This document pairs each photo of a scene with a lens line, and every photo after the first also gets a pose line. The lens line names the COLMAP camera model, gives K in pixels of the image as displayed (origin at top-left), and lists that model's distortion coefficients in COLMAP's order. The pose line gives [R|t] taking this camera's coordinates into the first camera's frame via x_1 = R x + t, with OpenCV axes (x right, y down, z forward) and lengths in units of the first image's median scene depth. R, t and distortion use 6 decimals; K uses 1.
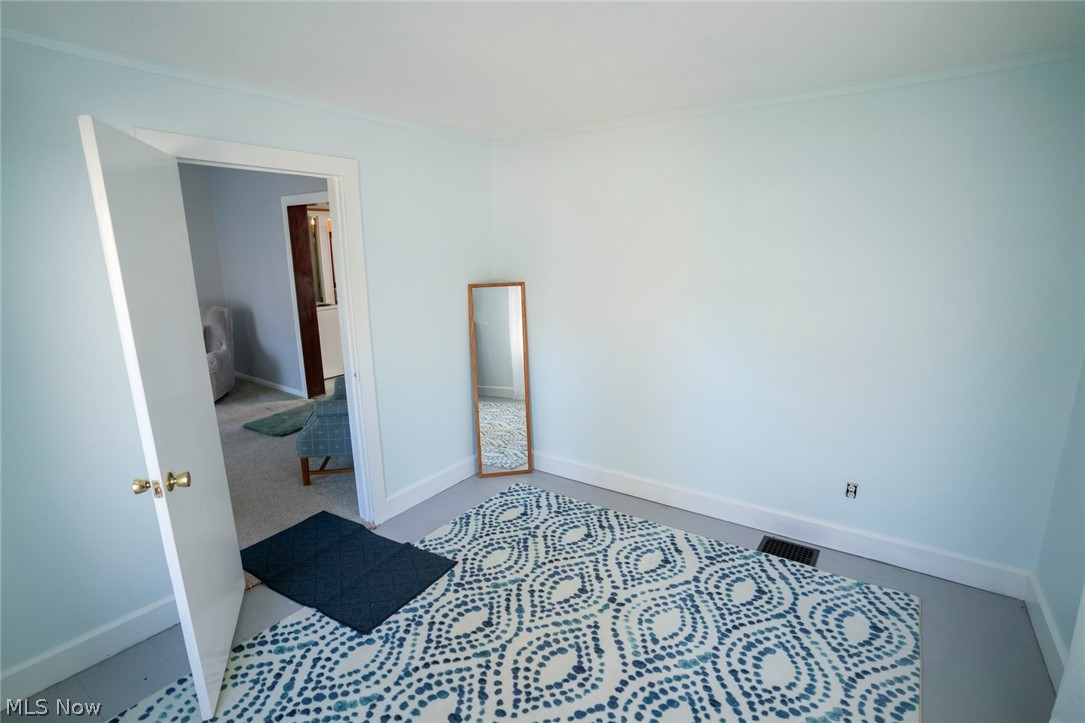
lens RADIAL K [[523.3, 0, 543.5], [0, 523.3, 359.1], [0, 0, 1]] dist [-0.083387, 0.034292]
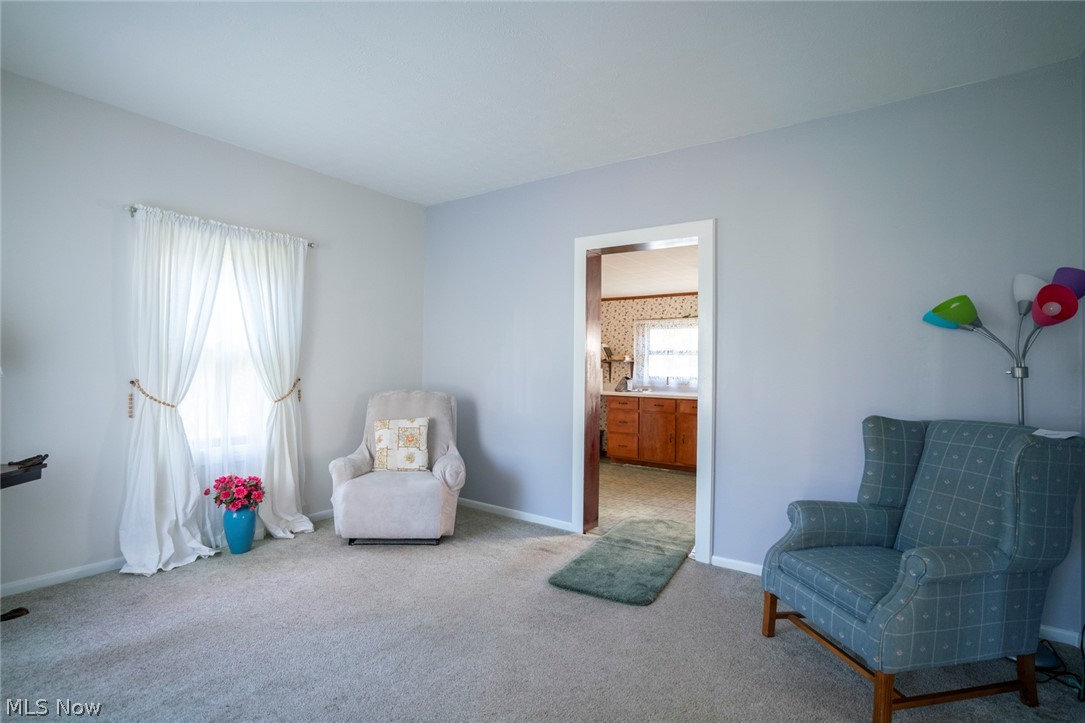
lens RADIAL K [[523.3, 0, 543.5], [0, 523.3, 359.1], [0, 0, 1]] dist [-0.083387, 0.034292]
pose [[0.999407, 0.023235, -0.025419, -0.507612], [-0.028617, 0.970931, -0.237642, 0.019855], [0.019159, 0.238229, 0.971020, 0.311139]]
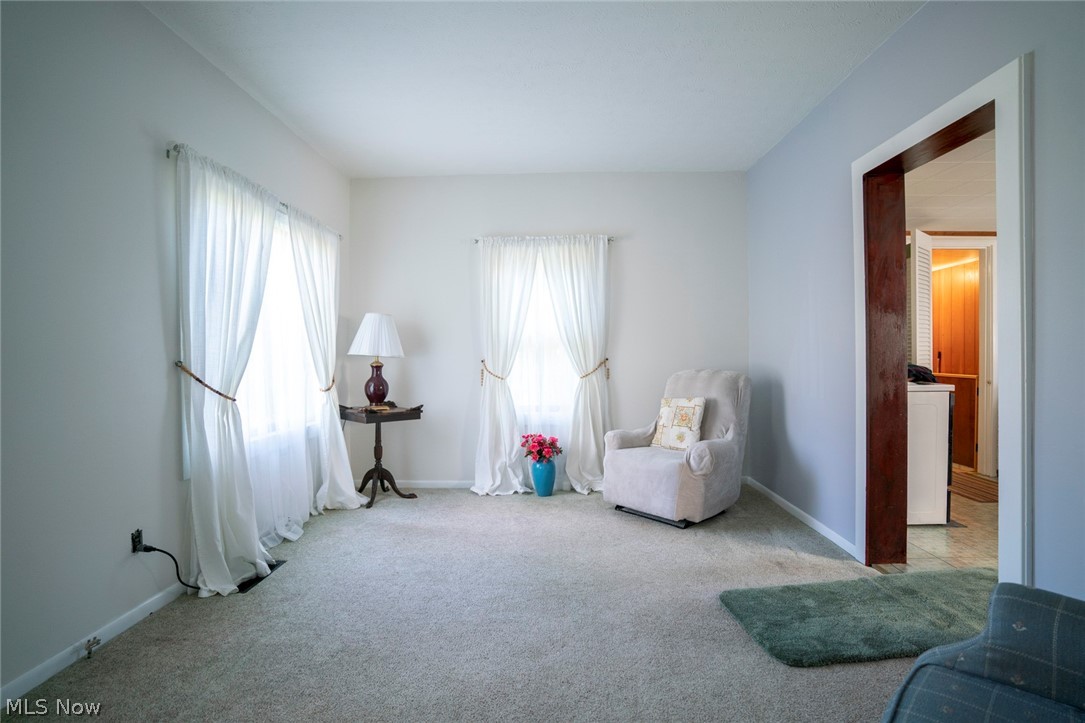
lens RADIAL K [[523.3, 0, 543.5], [0, 523.3, 359.1], [0, 0, 1]] dist [-0.083387, 0.034292]
pose [[0.548423, 0.010588, -0.836134, -0.237151], [-0.182464, 0.977340, -0.107303, -0.005353], [0.816051, 0.211412, 0.537927, 0.474684]]
